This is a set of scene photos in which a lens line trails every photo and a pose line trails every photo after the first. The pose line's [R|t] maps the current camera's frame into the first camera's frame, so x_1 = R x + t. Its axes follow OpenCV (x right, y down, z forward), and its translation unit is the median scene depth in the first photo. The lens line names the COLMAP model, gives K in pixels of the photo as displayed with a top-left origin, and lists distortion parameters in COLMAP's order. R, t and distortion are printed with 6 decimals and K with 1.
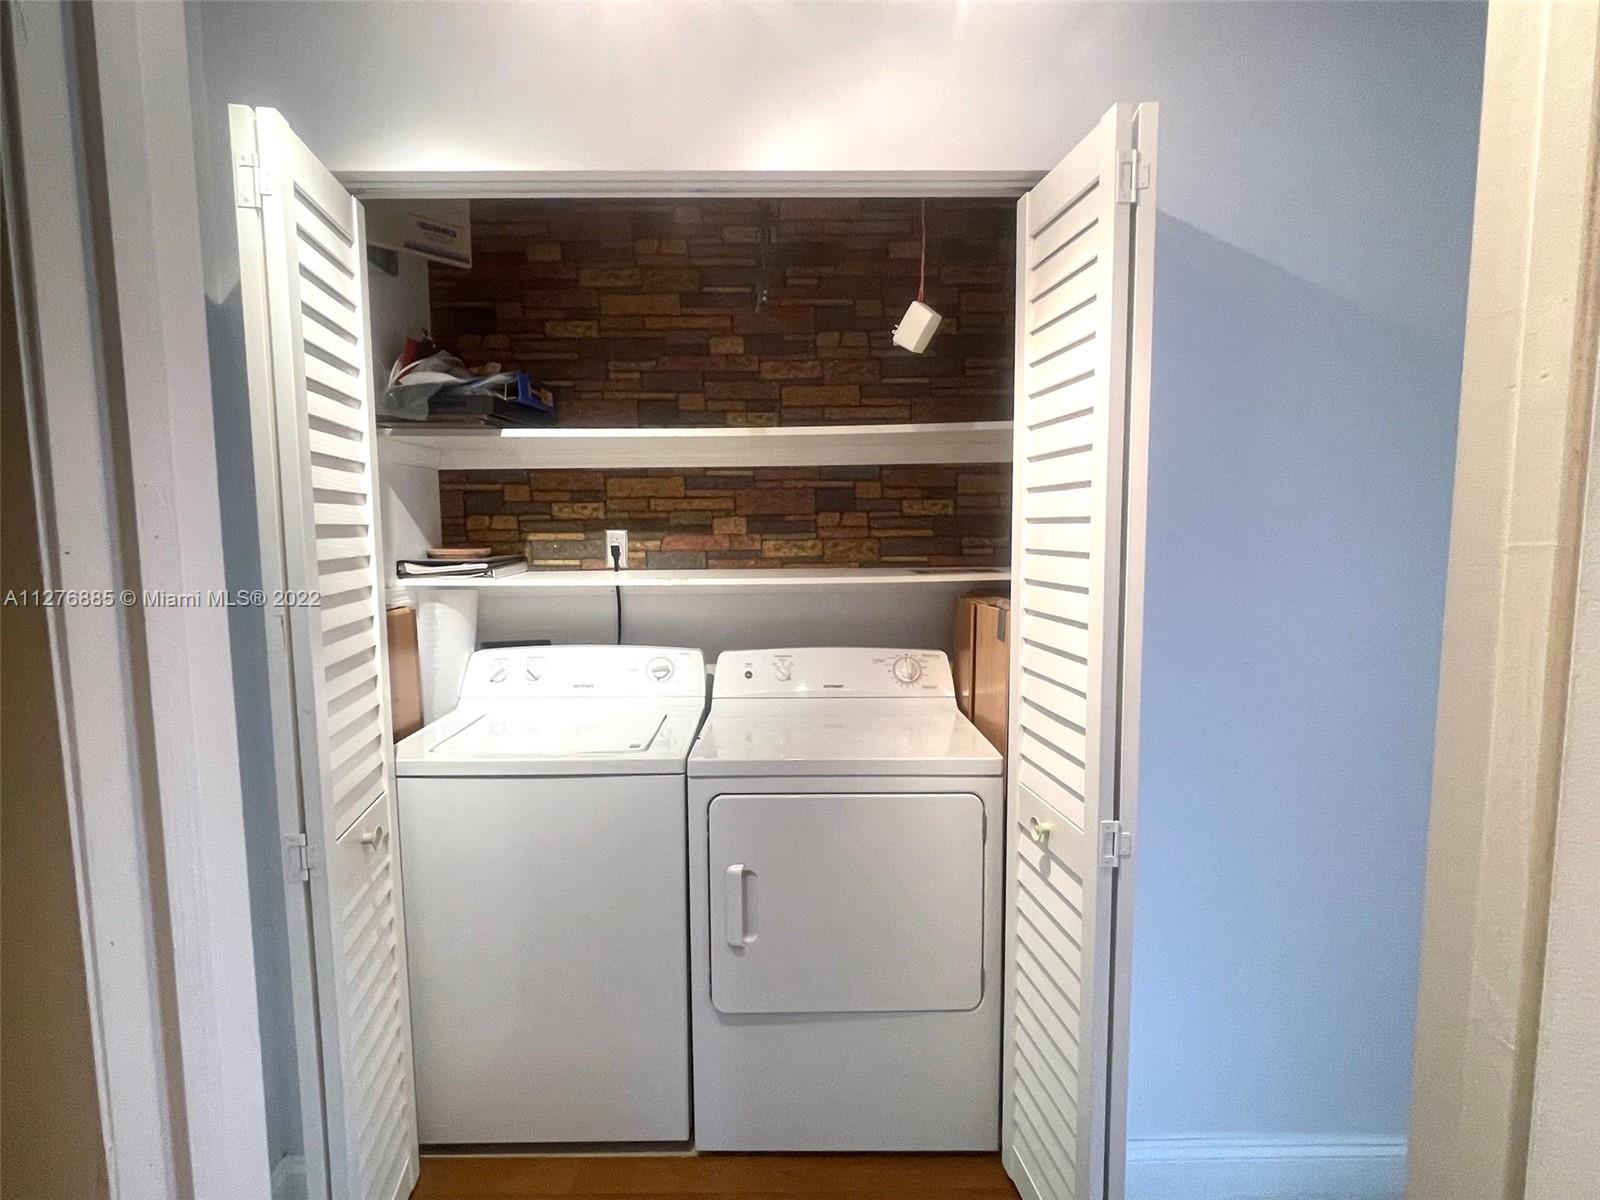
lens RADIAL K [[811.3, 0, 798.3], [0, 811.3, 601.6], [0, 0, 1]] dist [0.006412, -0.006234]
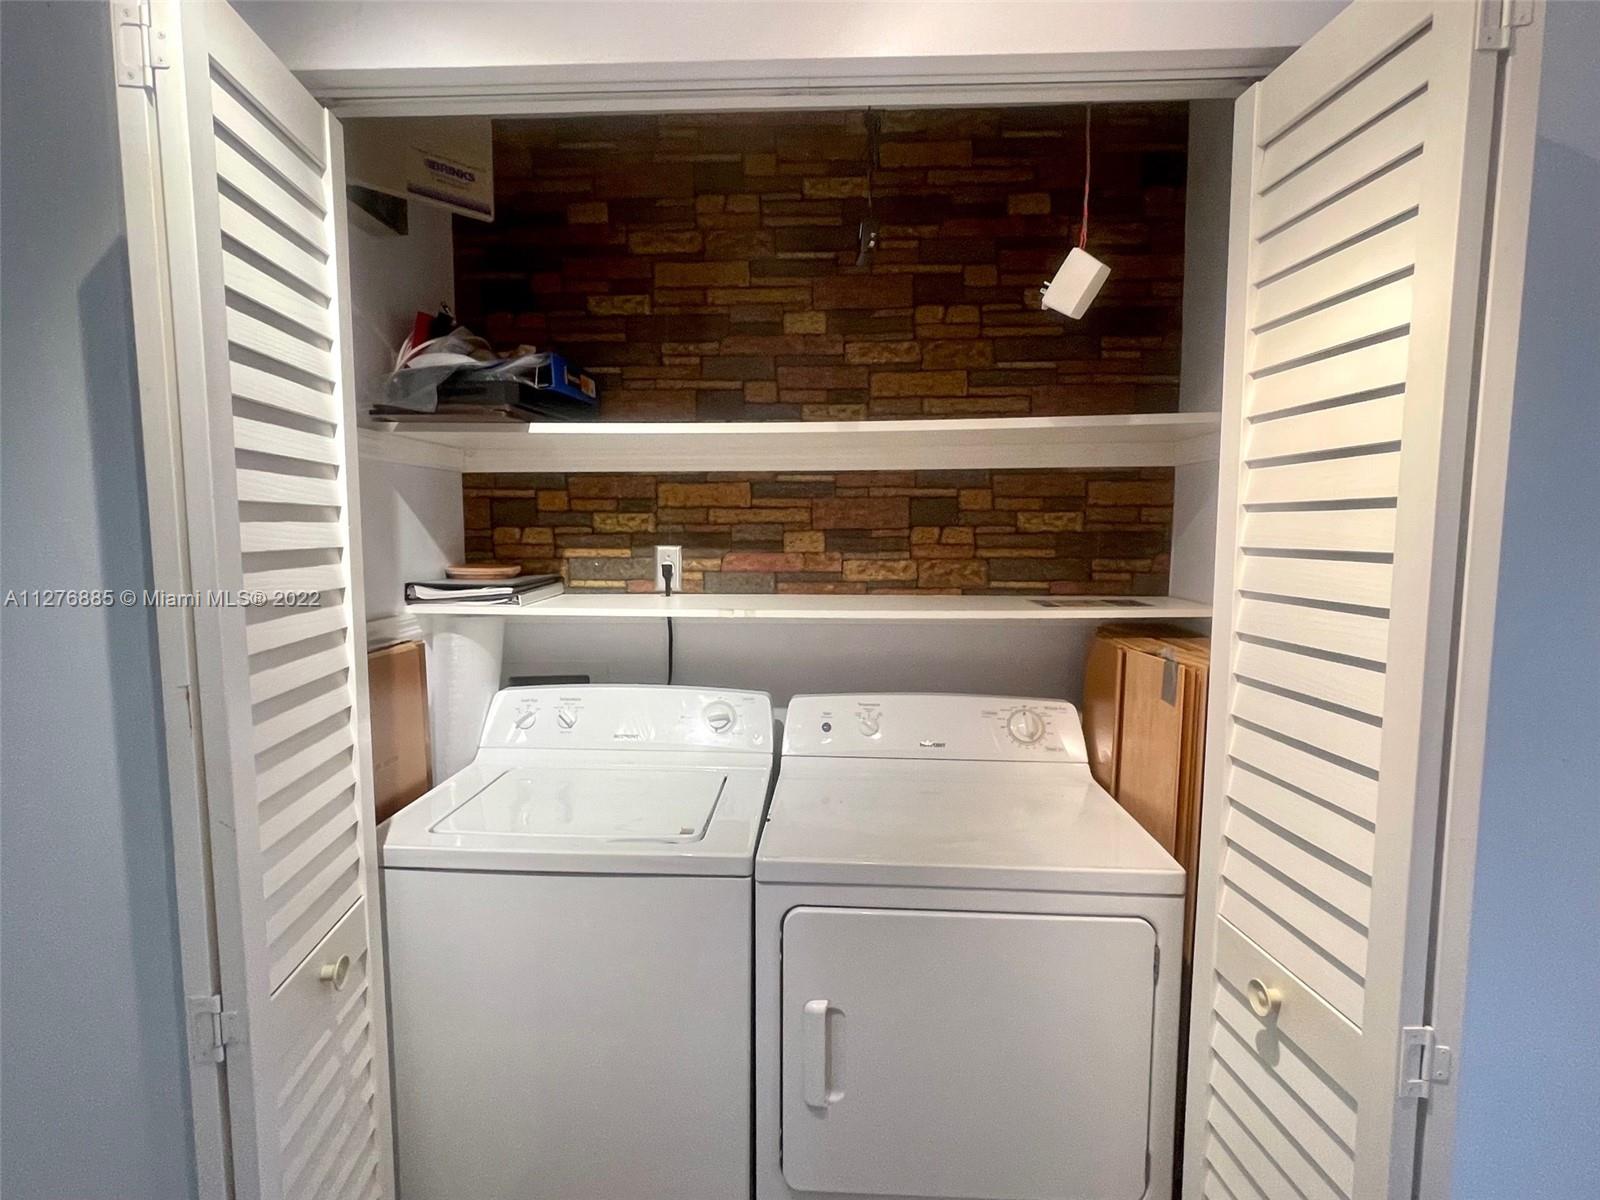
lens RADIAL K [[811.3, 0, 799.0], [0, 811.3, 598.1], [0, 0, 1]] dist [0.006412, -0.006234]
pose [[0.997991, 0.014555, -0.061666, -0.052591], [-0.014925, 0.999873, -0.005551, -0.043515], [0.061577, 0.006460, 0.998081, 0.242097]]
